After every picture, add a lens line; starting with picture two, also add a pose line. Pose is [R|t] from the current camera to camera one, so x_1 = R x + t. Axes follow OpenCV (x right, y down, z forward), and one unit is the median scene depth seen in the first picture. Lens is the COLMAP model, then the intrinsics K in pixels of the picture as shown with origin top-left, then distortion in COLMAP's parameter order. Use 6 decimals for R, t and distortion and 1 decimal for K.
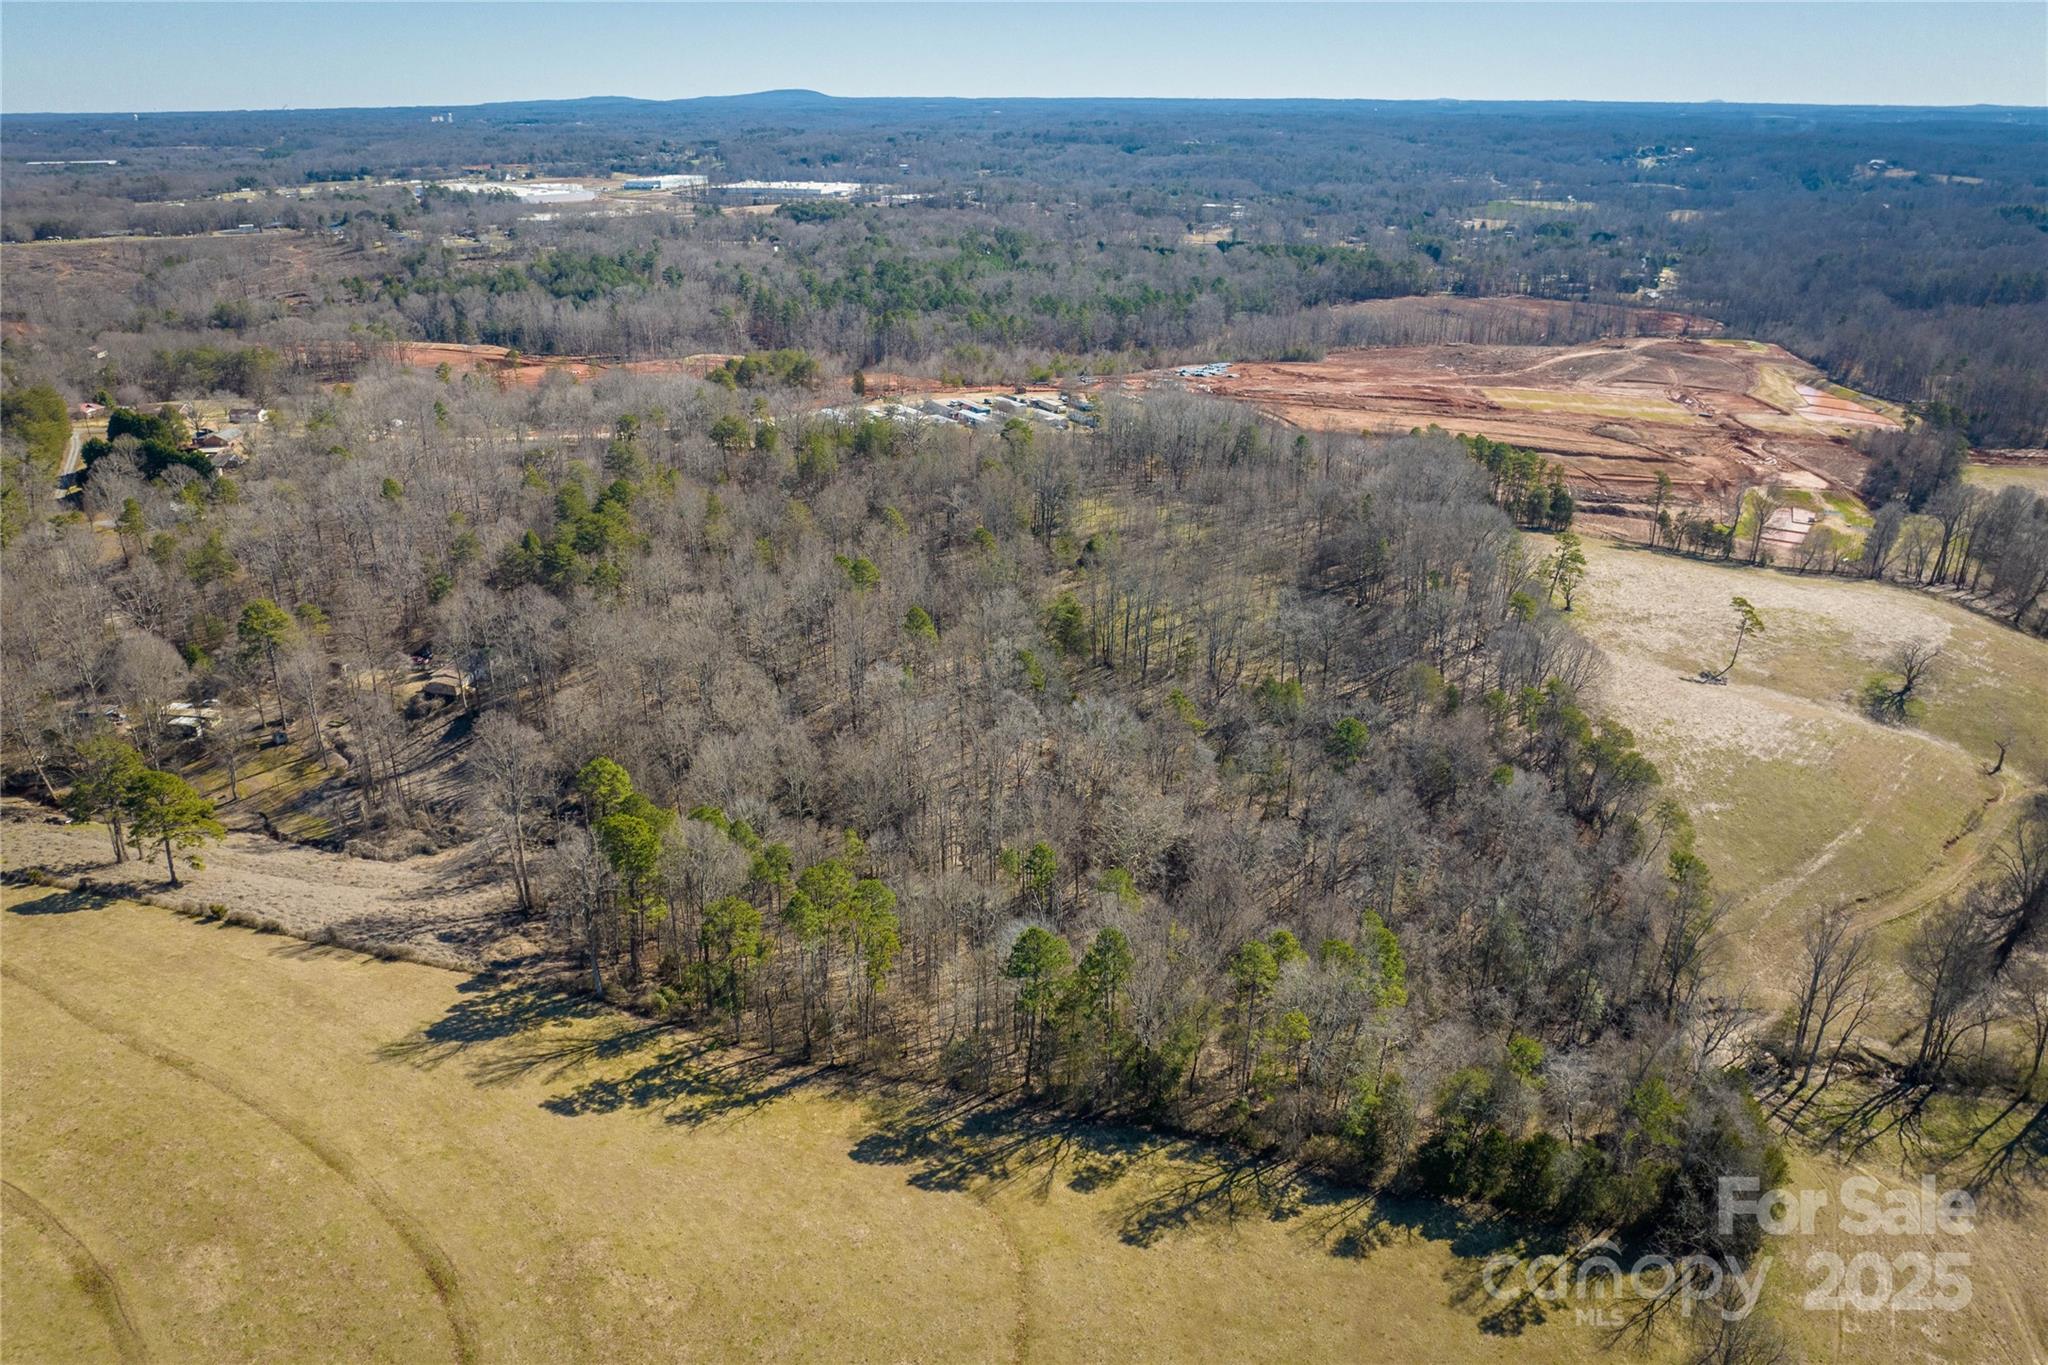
lens RADIAL K [[1443.5, 0, 1027.1], [0, 1443.5, 677.8], [0, 0, 1]] dist [-0.042290, 0.009630]
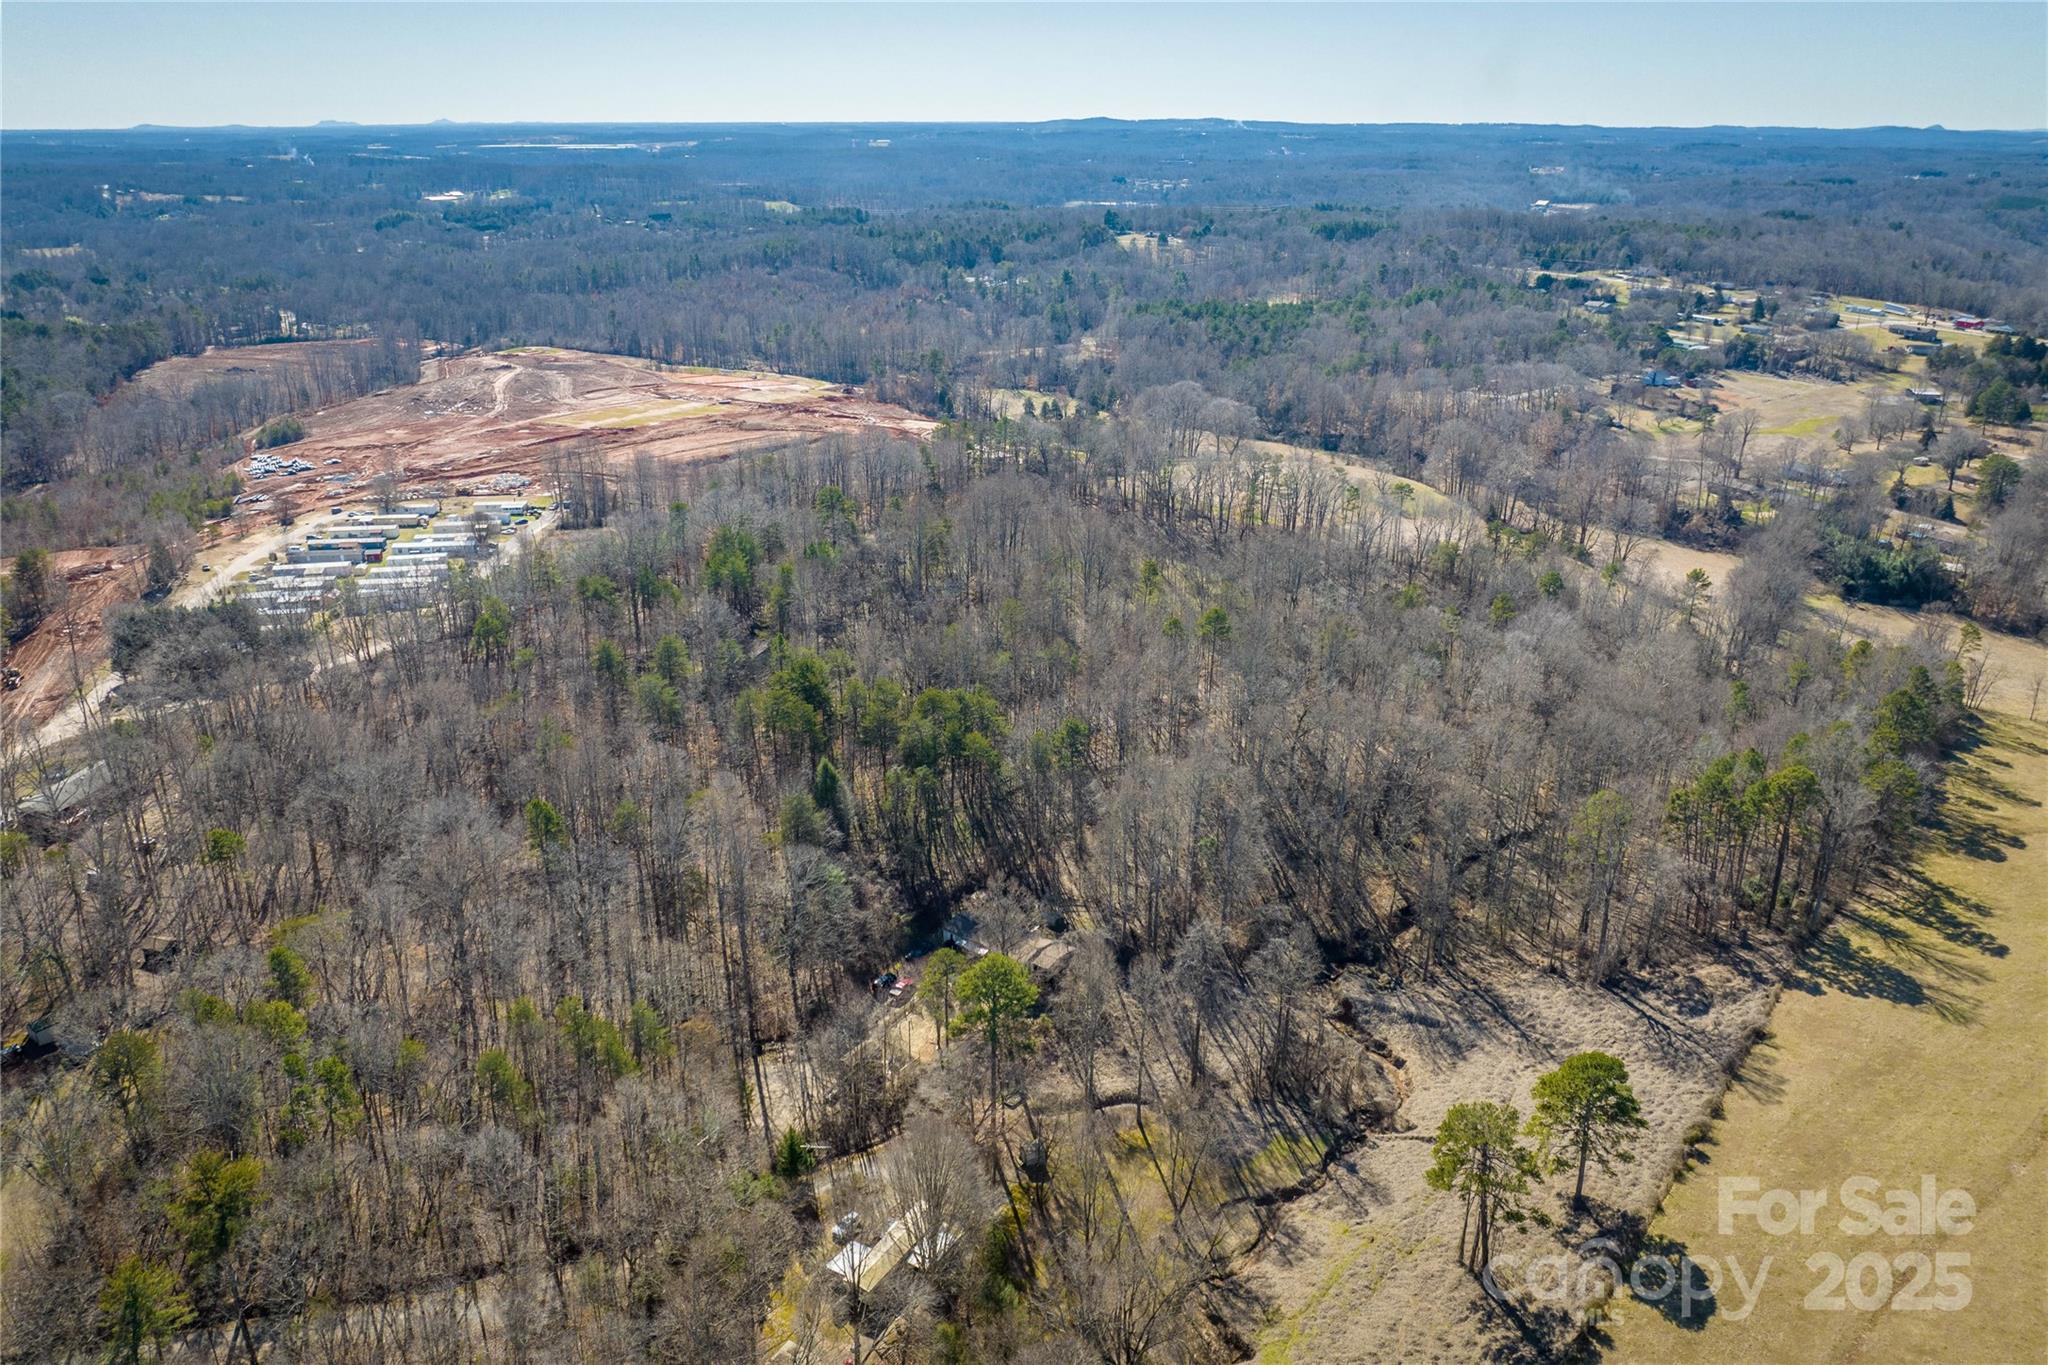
lens RADIAL K [[1443.5, 0, 1027.1], [0, 1443.5, 677.8], [0, 0, 1]] dist [-0.042290, 0.009630]
pose [[0.388943, -0.330705, 0.859859, -1.518608], [0.343015, 0.918226, 0.197995, -0.413492], [-0.855023, 0.217936, 0.470574, 1.026282]]
